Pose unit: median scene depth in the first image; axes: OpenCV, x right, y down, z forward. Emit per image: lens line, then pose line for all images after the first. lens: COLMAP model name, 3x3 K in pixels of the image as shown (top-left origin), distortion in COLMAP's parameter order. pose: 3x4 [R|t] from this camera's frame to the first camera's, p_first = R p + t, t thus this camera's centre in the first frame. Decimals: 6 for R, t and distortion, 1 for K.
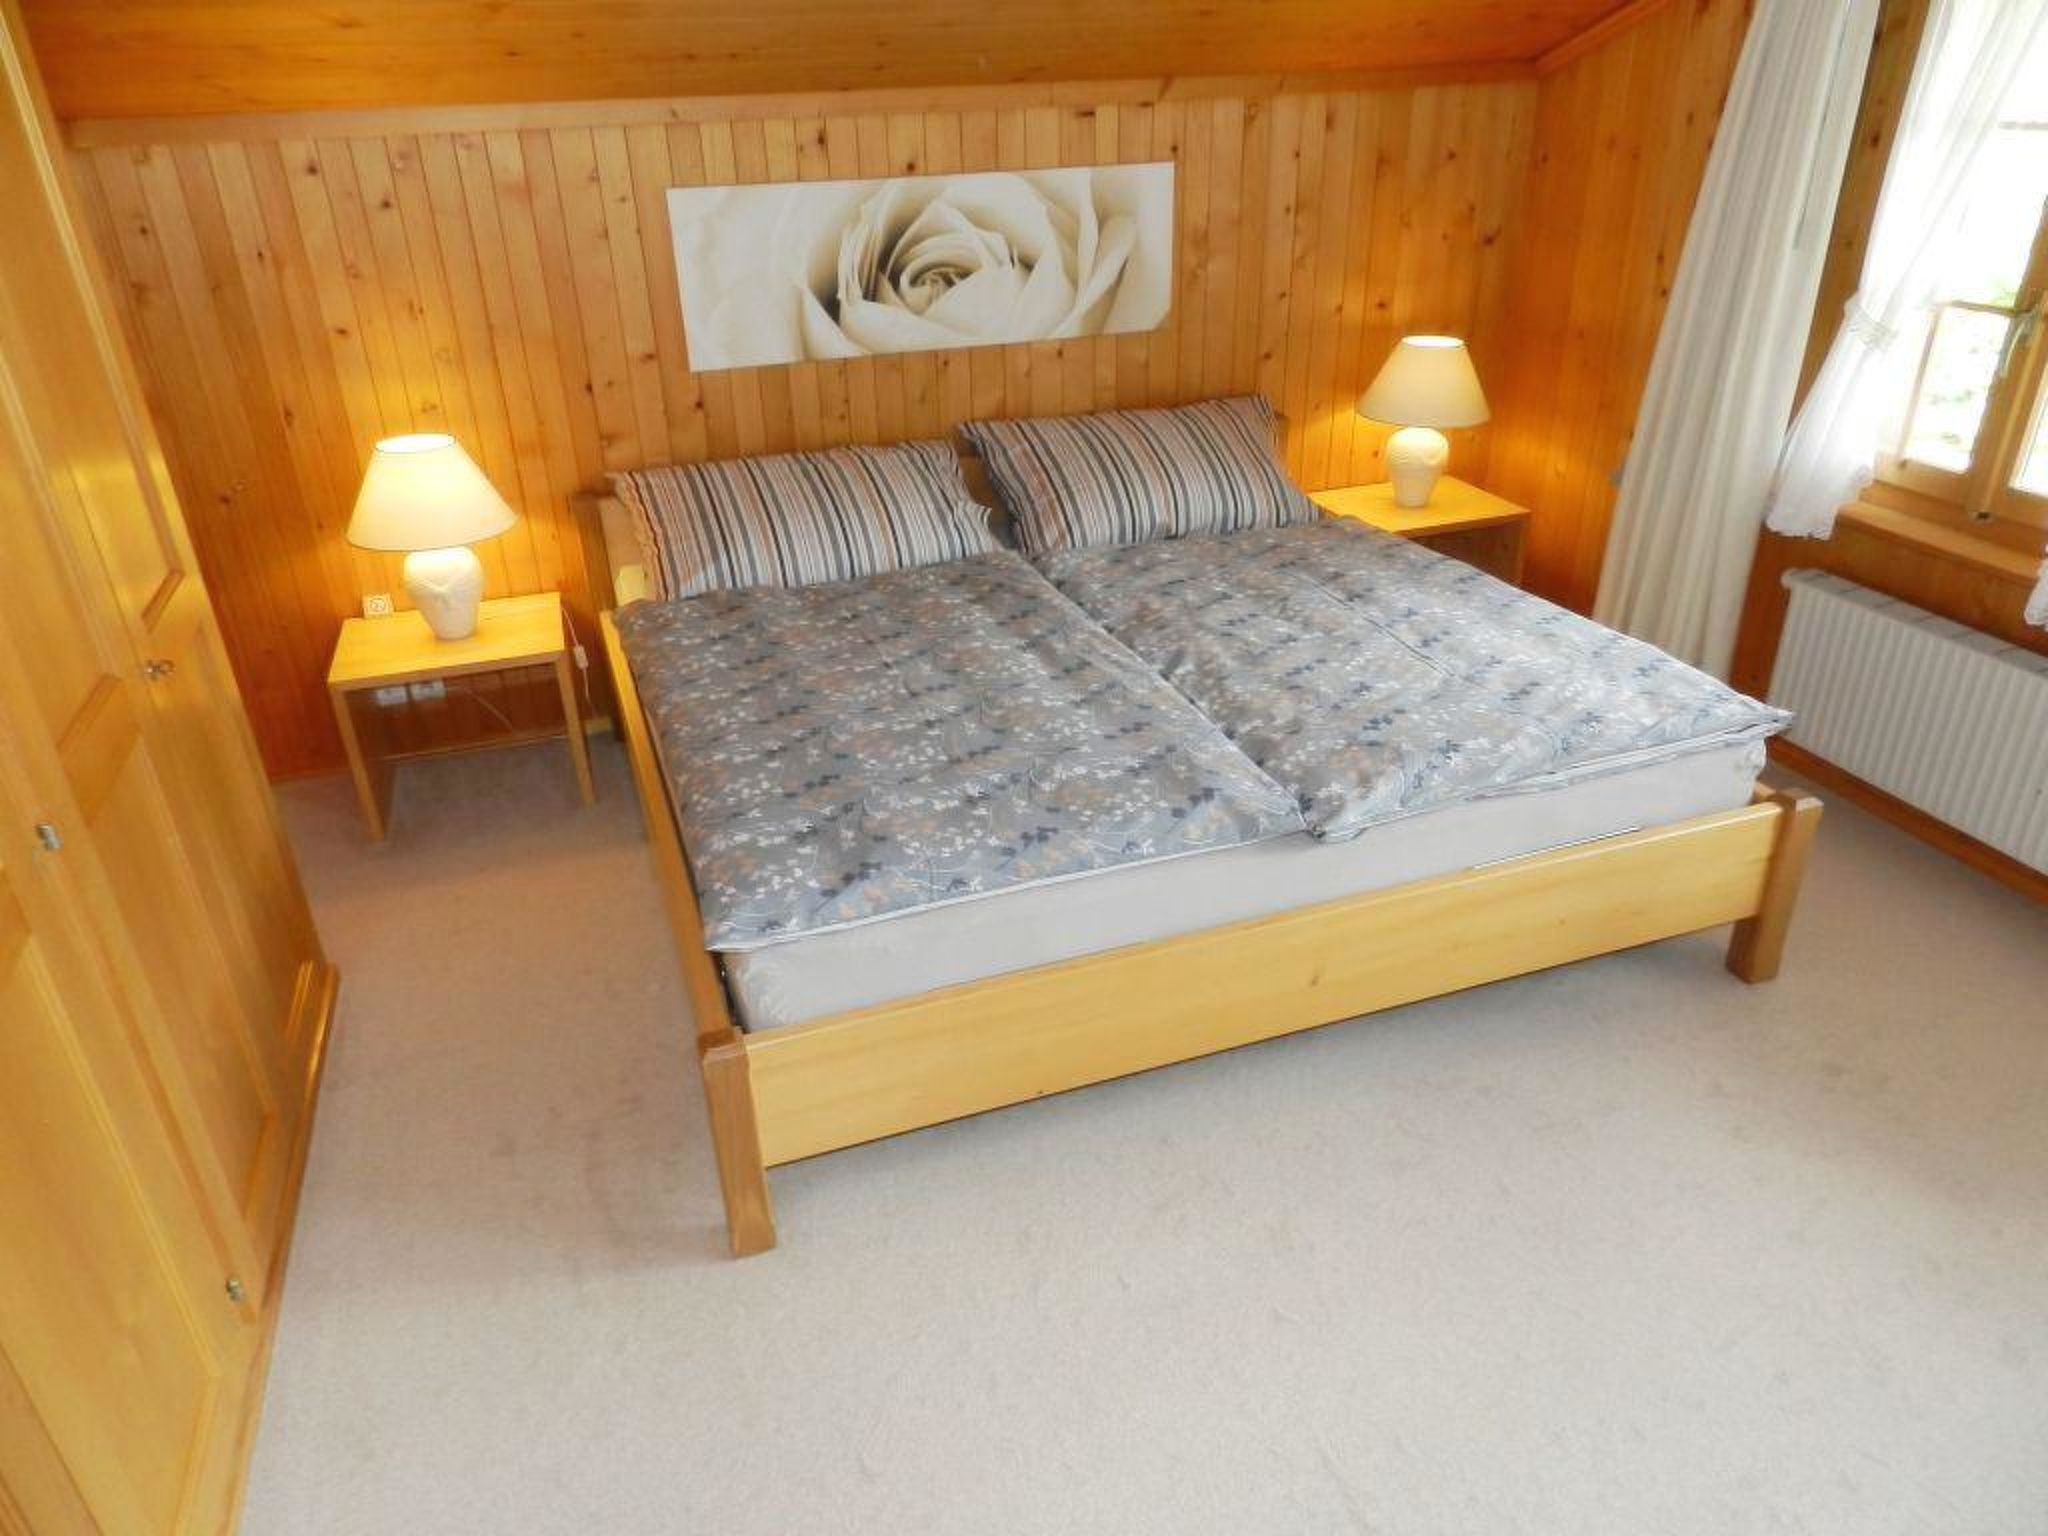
lens RADIAL K [[1386.9, 0, 1020.7], [0, 1386.9, 765.6], [0, 0, 1]] dist [0.015917, -0.004391]
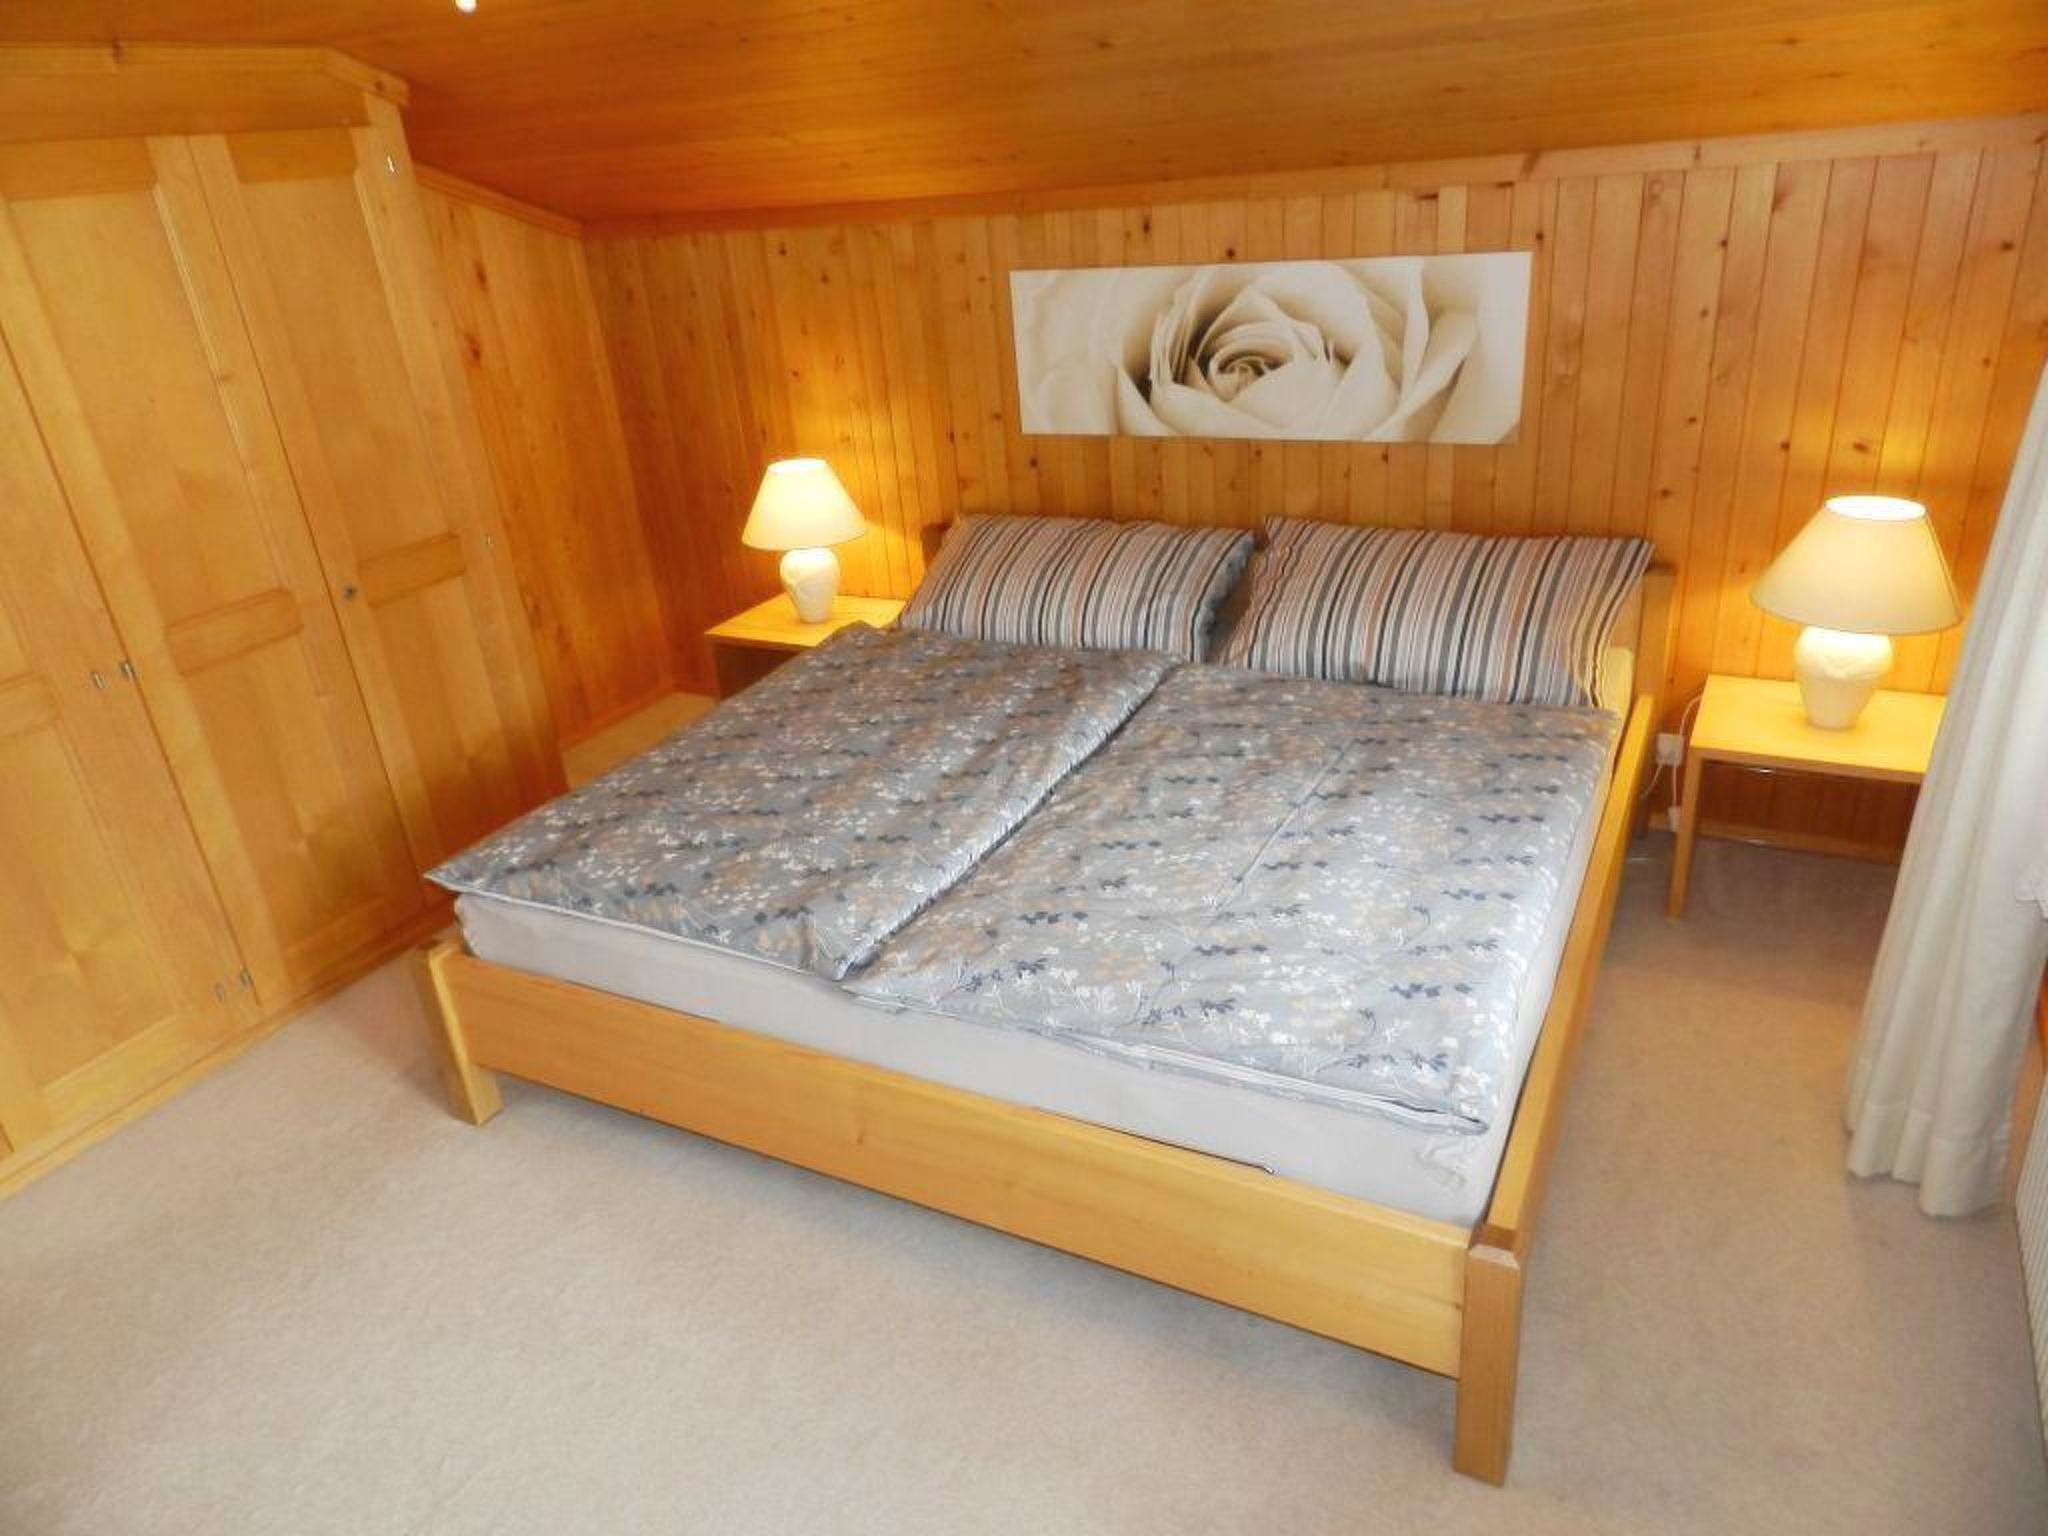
lens RADIAL K [[1386.9, 0, 1020.7], [0, 1386.9, 765.6], [0, 0, 1]] dist [0.015917, -0.004391]
pose [[0.680591, 0.277846, -0.677937, 0.583107], [-0.278559, 0.953946, 0.111316, -0.155002], [0.677644, 0.113085, 0.726643, 0.231178]]
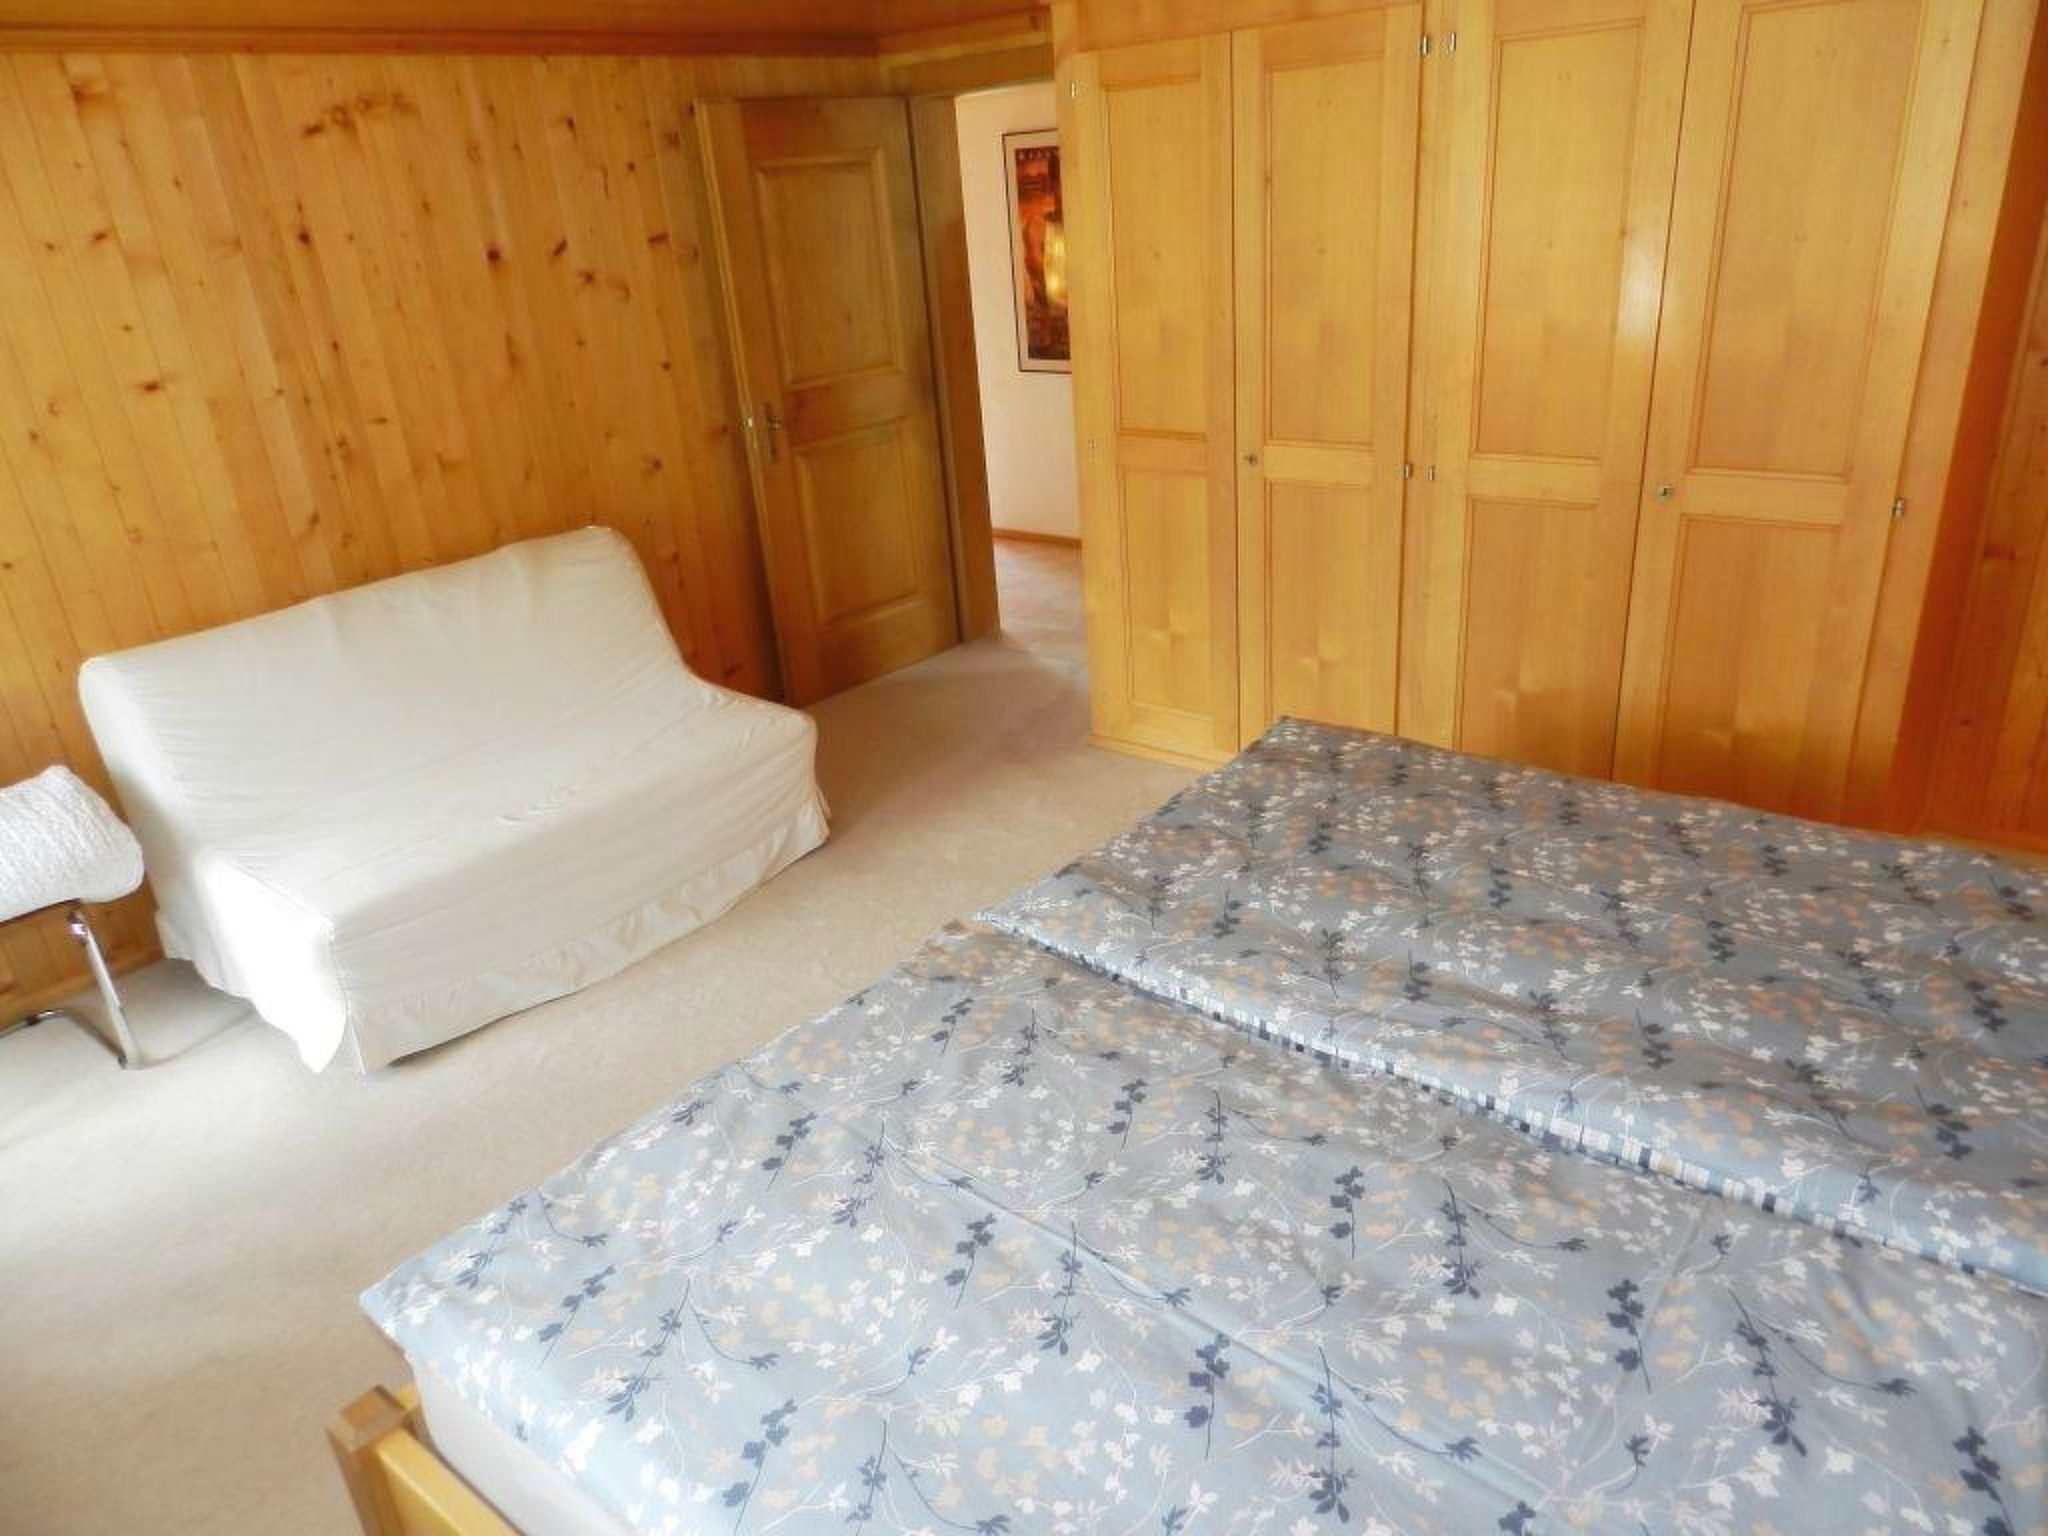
lens RADIAL K [[1386.9, 0, 1020.7], [0, 1386.9, 765.6], [0, 0, 1]] dist [0.015917, -0.004391]
pose [[-0.848359, 0.290643, -0.442508, 0.367135], [-0.153187, 0.665320, 0.730673, -0.472617], [0.506774, 0.687660, -0.519908, 0.925638]]
